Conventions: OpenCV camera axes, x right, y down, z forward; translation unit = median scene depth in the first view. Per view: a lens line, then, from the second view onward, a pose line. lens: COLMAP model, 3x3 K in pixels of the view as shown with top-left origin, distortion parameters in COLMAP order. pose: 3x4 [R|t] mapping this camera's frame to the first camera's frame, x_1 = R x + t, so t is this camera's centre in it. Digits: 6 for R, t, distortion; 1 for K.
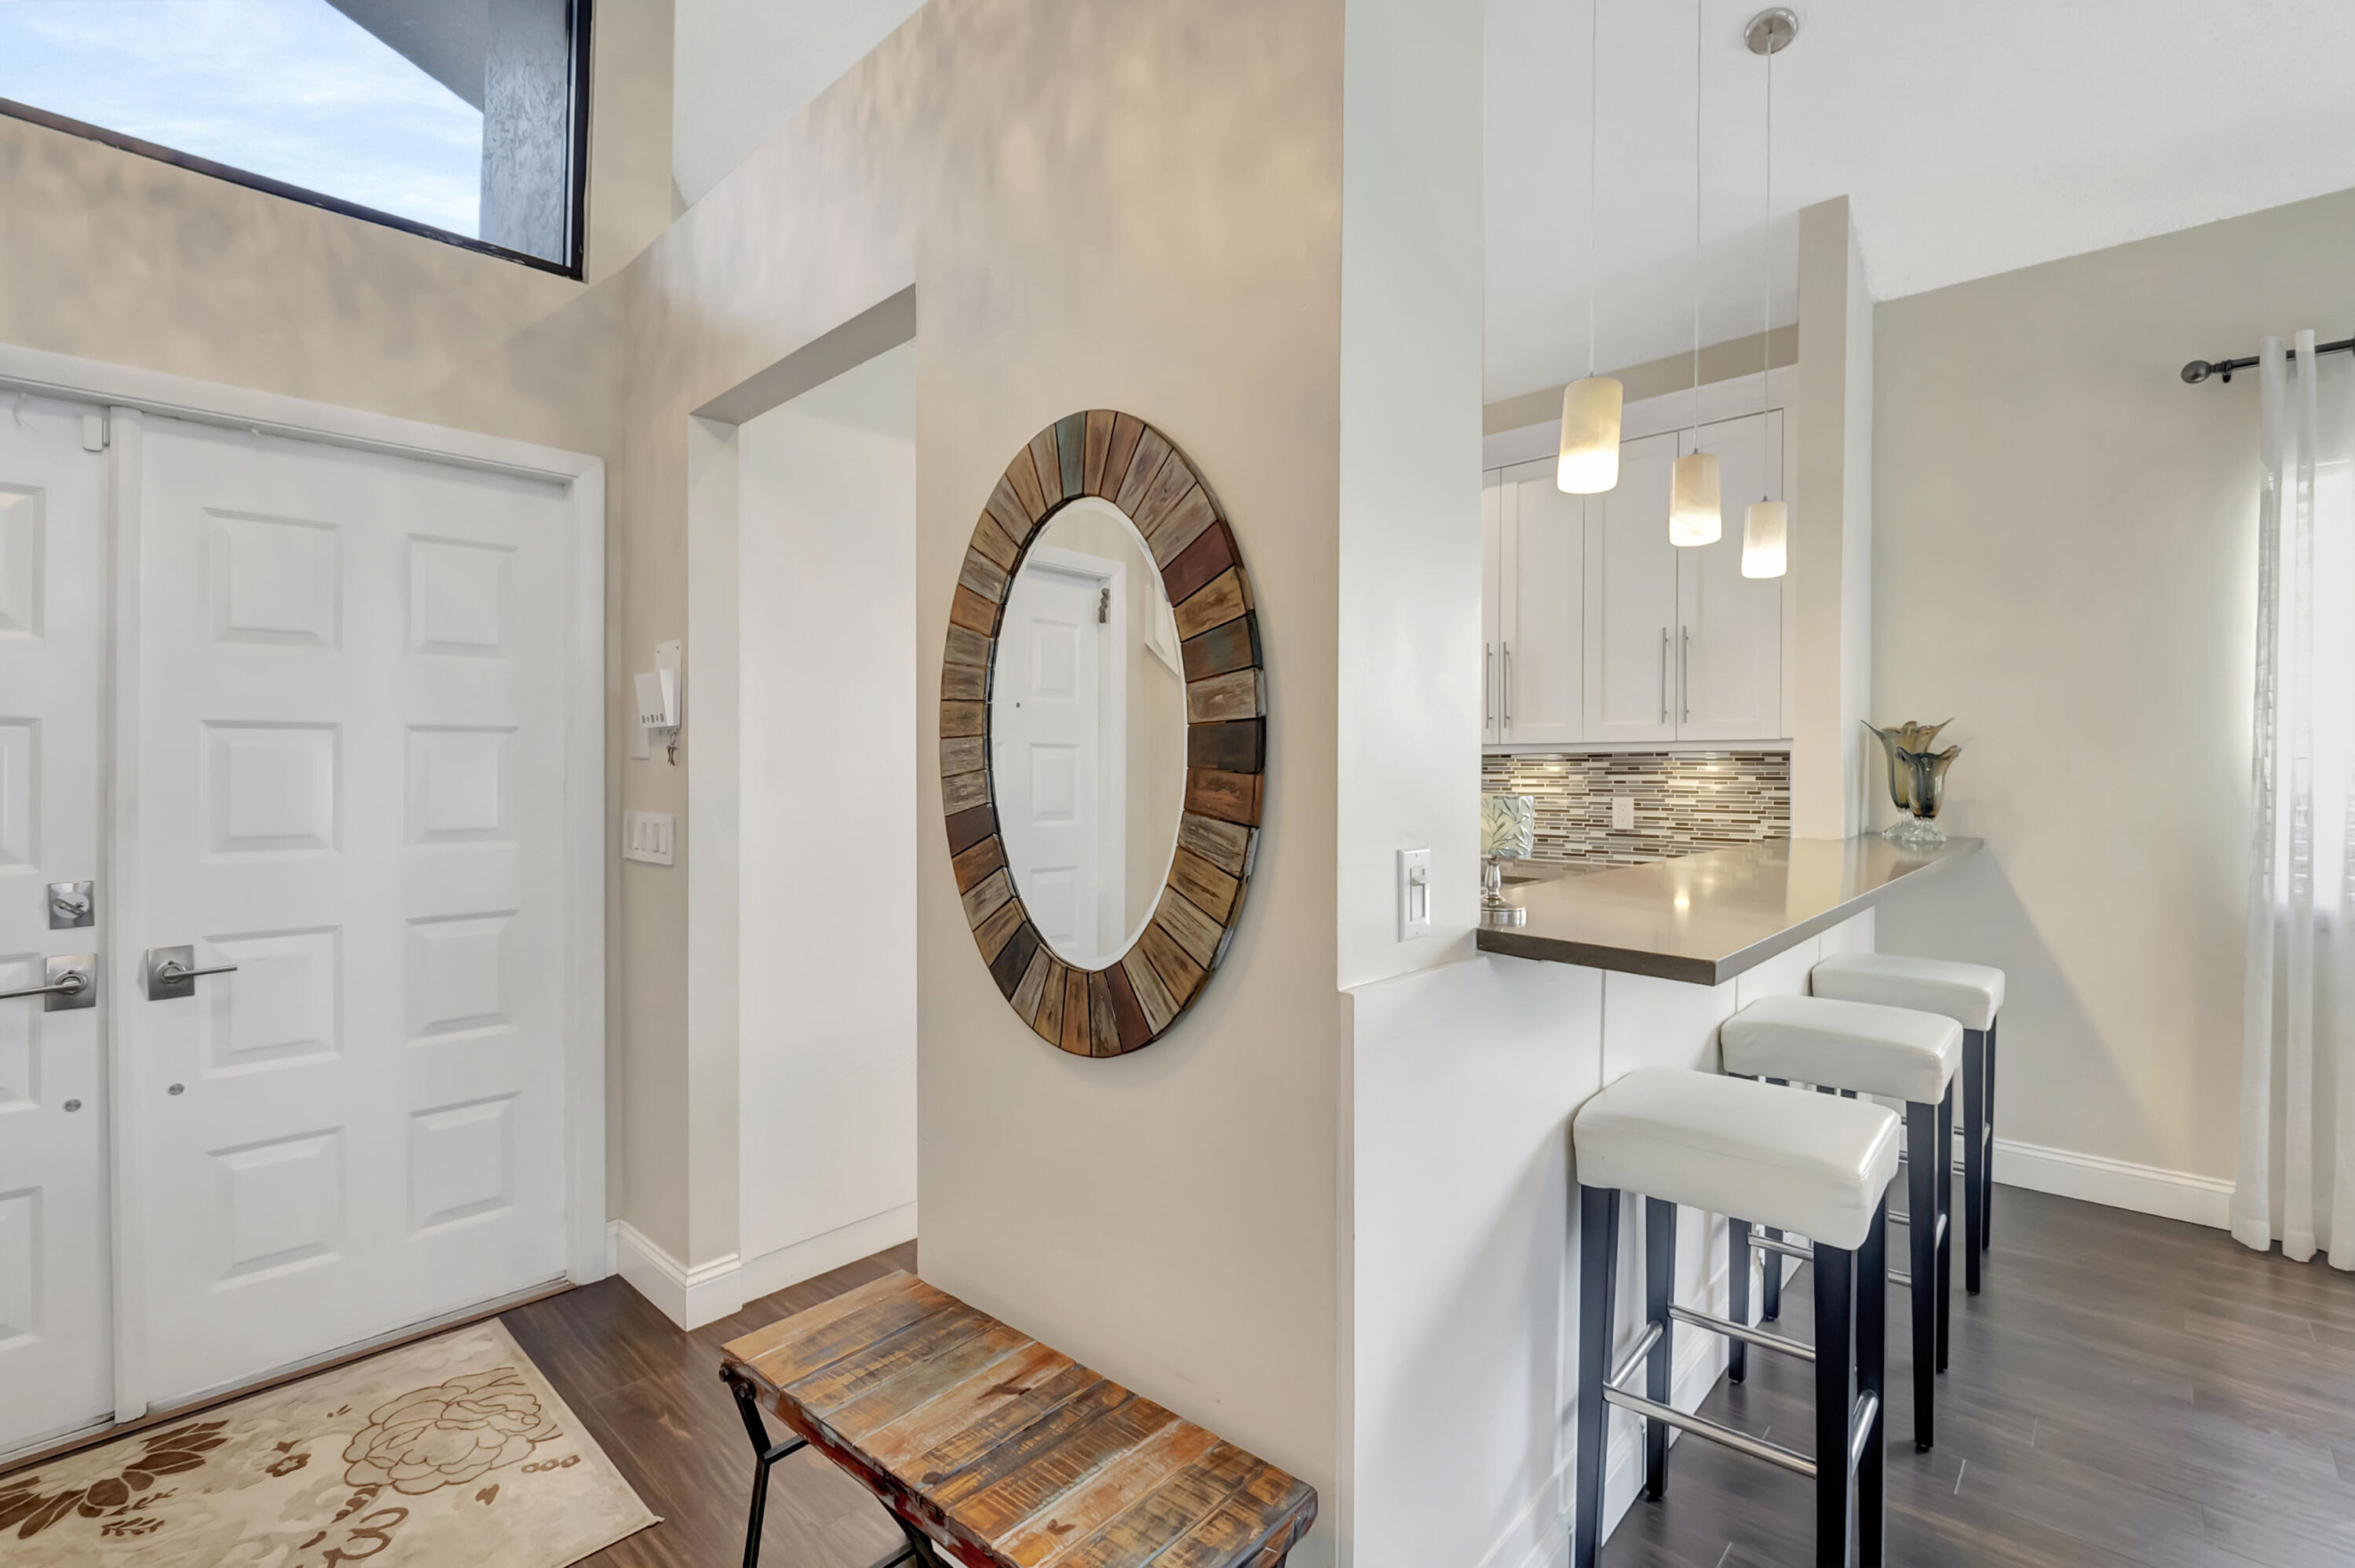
lens RADIAL K [[1053.9, 0, 1182.8], [0, 1053.9, 761.1], [0, 0, 1]] dist [0.000360, -0.013398]
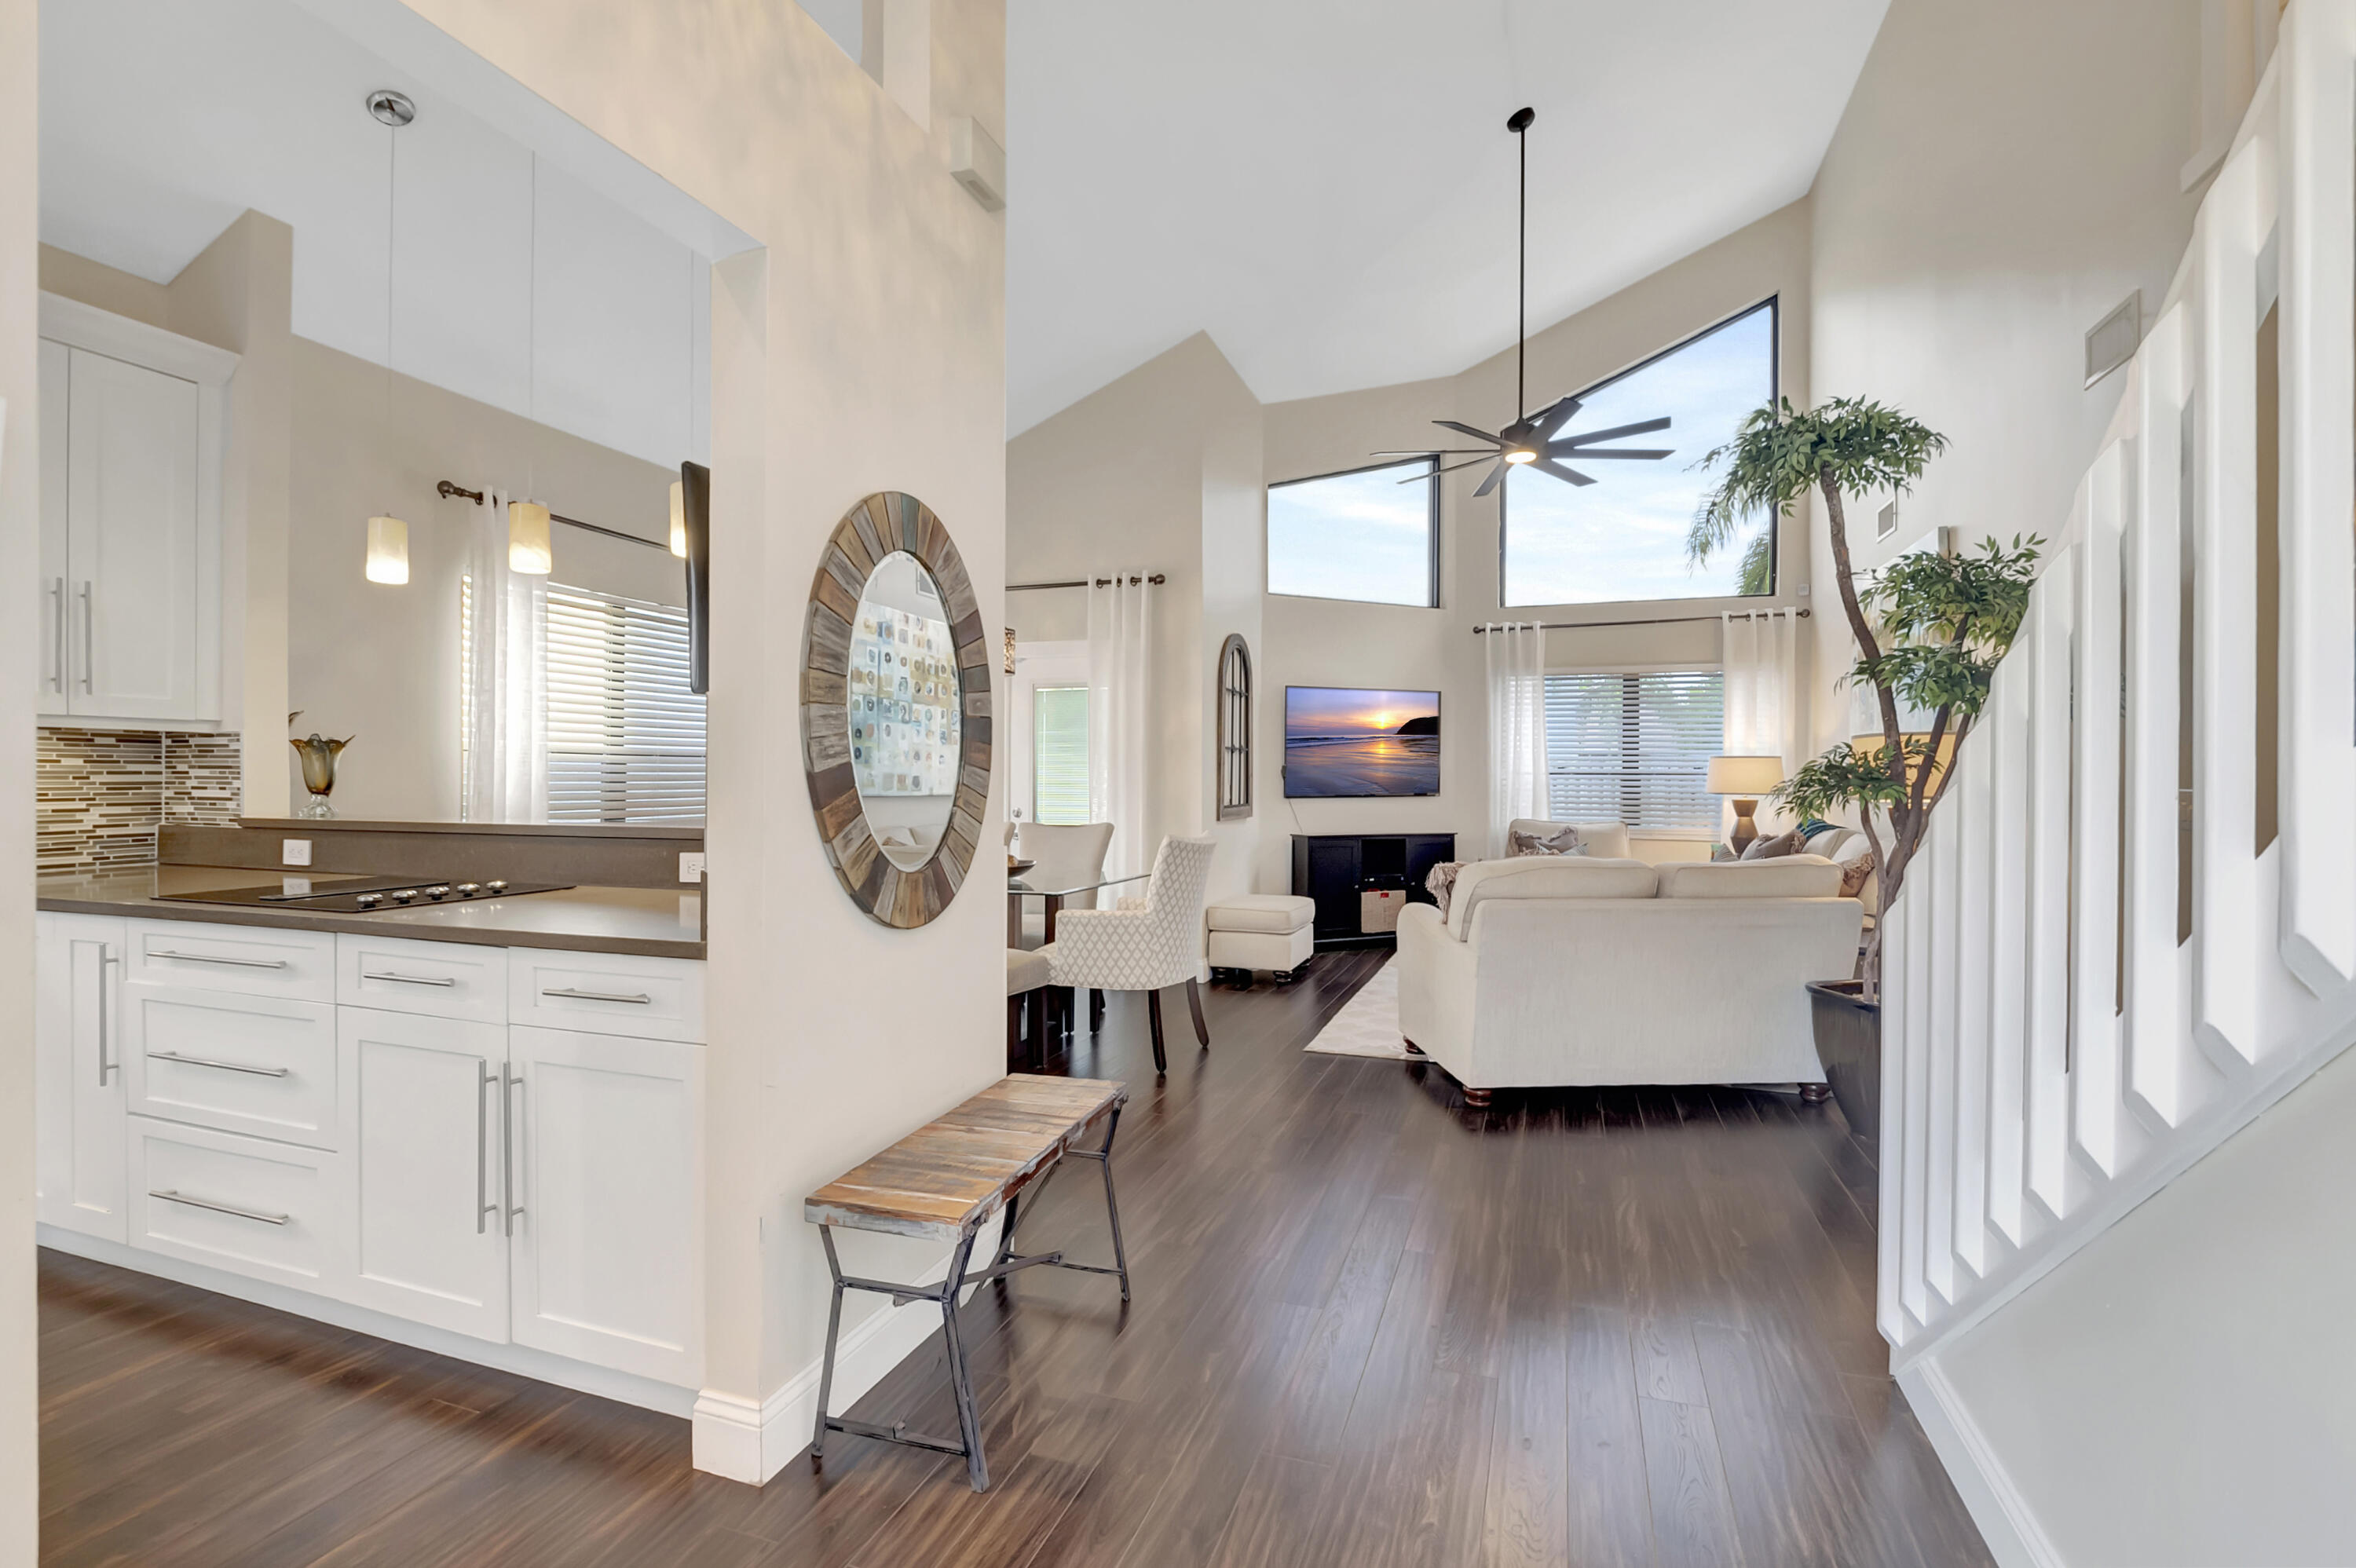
lens RADIAL K [[1054.4, 0, 1179.4], [0, 1054.4, 781.3], [0, 0, 1]] dist [0.000360, -0.013398]
pose [[-0.392349, -0.005102, 0.919802, -0.885825], [-0.005887, 0.999978, 0.003035, 0.034922], [-0.919798, -0.004224, -0.392370, 0.678548]]
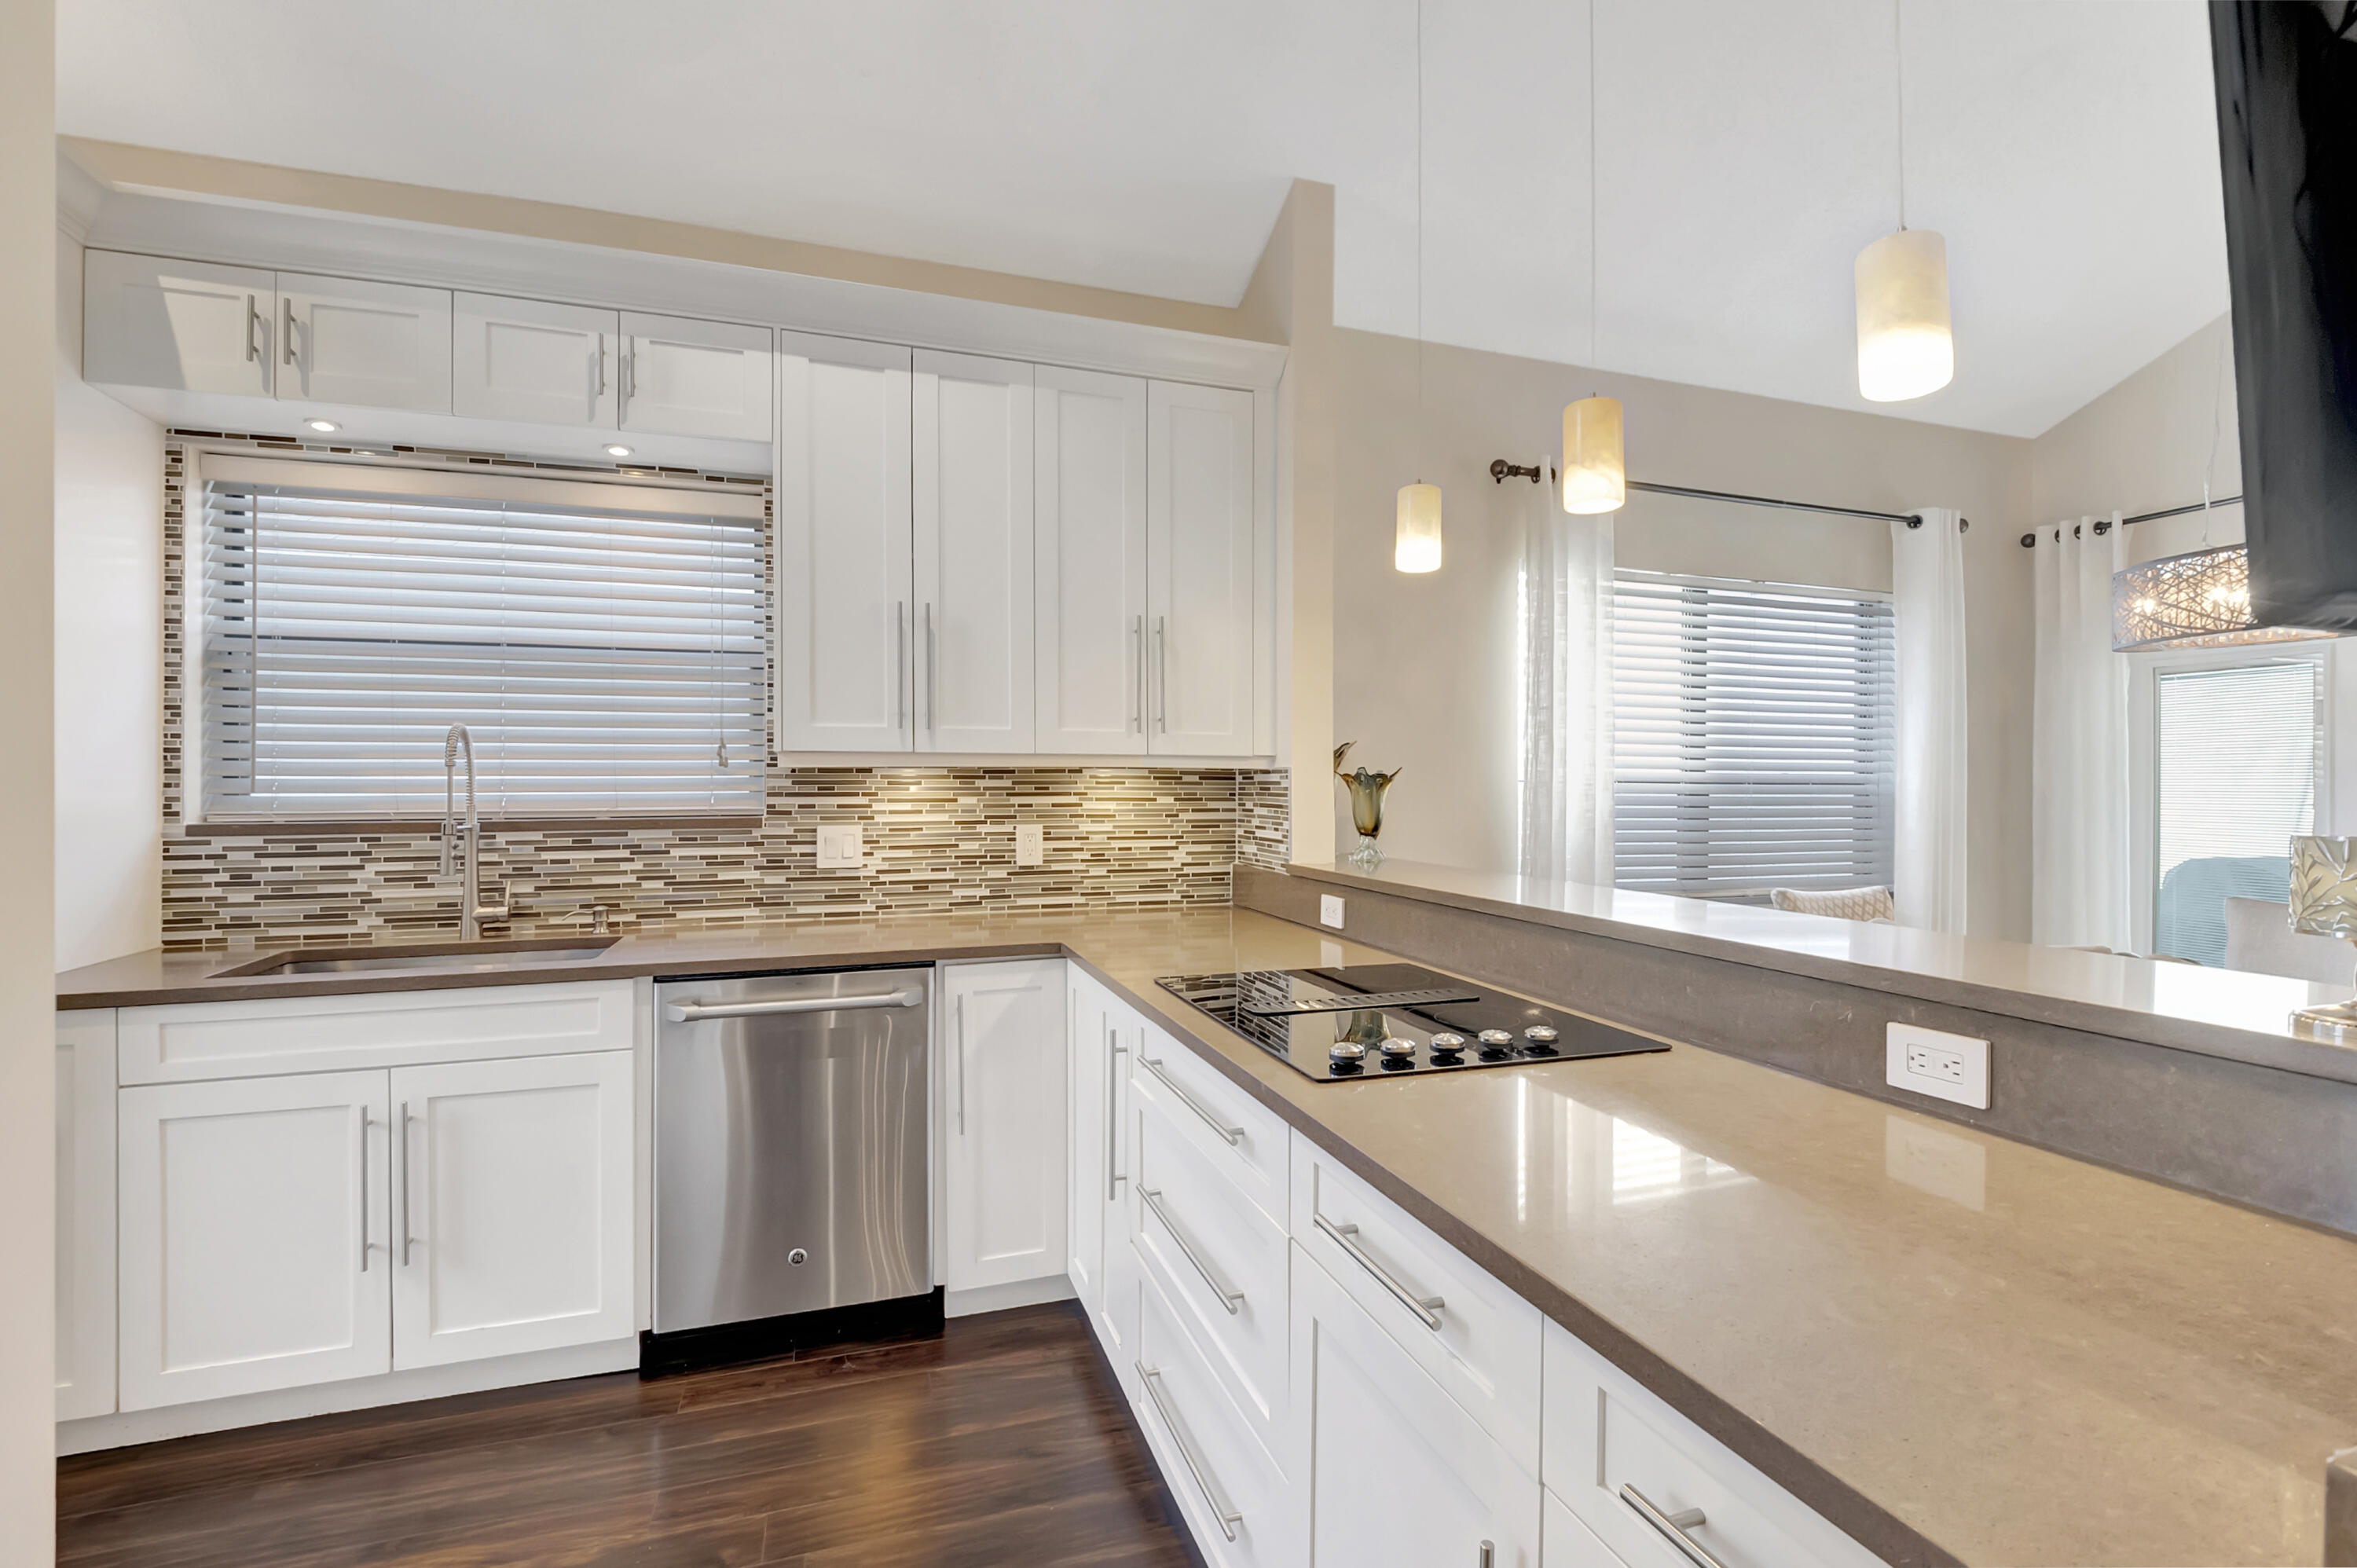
lens RADIAL K [[1054.9, 0, 1196.1], [0, 1054.9, 787.5], [0, 0, 1]] dist [0.000360, -0.013398]
pose [[0.489596, 0.000952, 0.871949, -0.315963], [-0.006124, 0.999978, 0.002347, 0.005682], [-0.871928, -0.006489, 0.489592, 0.759712]]
